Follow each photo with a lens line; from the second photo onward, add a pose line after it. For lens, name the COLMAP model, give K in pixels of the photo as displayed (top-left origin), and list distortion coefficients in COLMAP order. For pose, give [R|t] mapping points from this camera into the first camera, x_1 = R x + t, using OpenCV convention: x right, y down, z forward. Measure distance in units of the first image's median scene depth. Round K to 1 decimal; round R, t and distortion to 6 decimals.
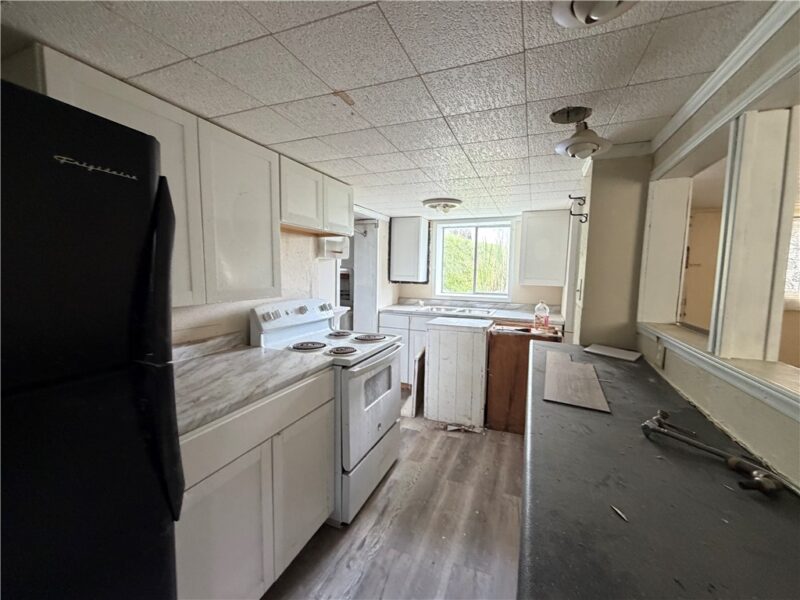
lens RADIAL K [[330.8, 0, 396.4], [0, 330.8, 301.1], [0, 0, 1]] dist [-0.000423, -0.000751]
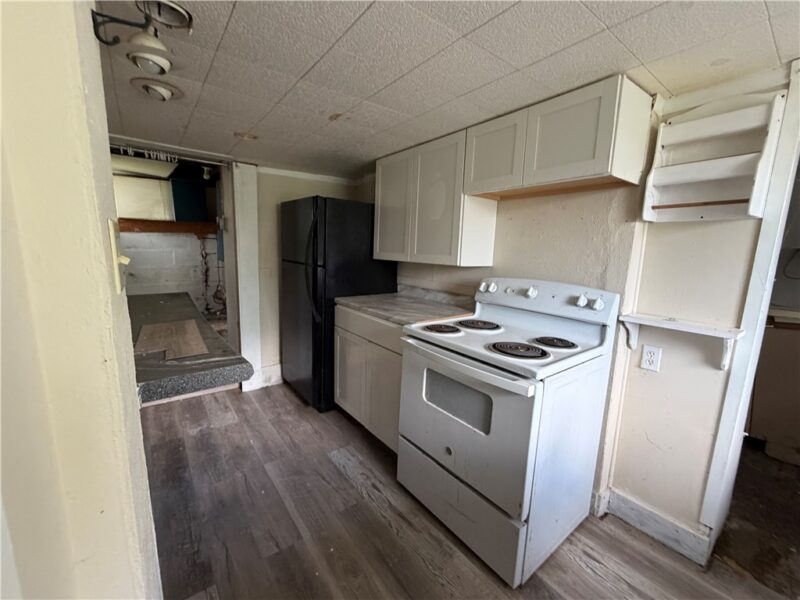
lens RADIAL K [[330.8, 0, 396.4], [0, 330.8, 301.1], [0, 0, 1]] dist [-0.000423, -0.000751]
pose [[-0.508325, 0.105215, -0.854714, 0.802741], [-0.118946, 0.974417, 0.190692, -0.095426], [0.852911, 0.198598, -0.482805, 1.596437]]
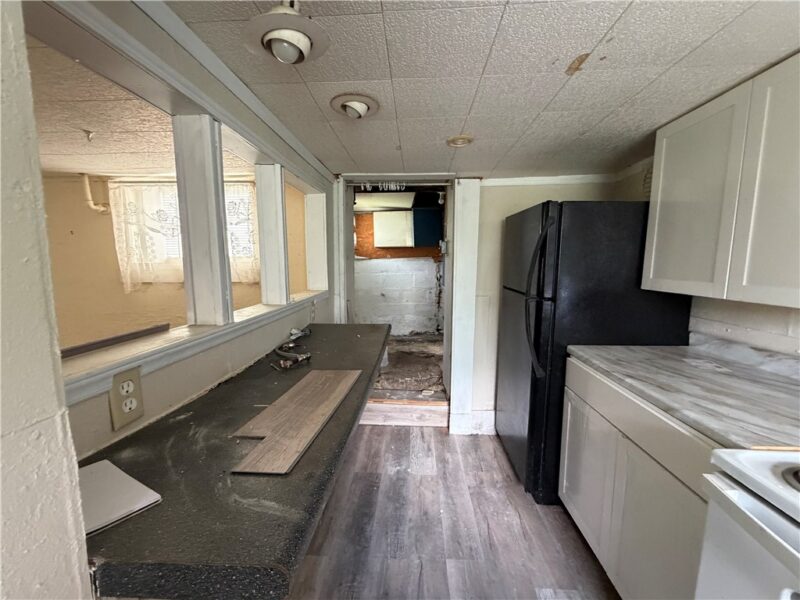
lens RADIAL K [[330.8, 0, 396.4], [0, 330.8, 301.1], [0, 0, 1]] dist [-0.000423, -0.000751]
pose [[-0.945632, 0.023810, -0.324366, 0.466212], [-0.043751, 0.978939, 0.199410, -0.107932], [0.322282, 0.202759, -0.924674, 1.360802]]
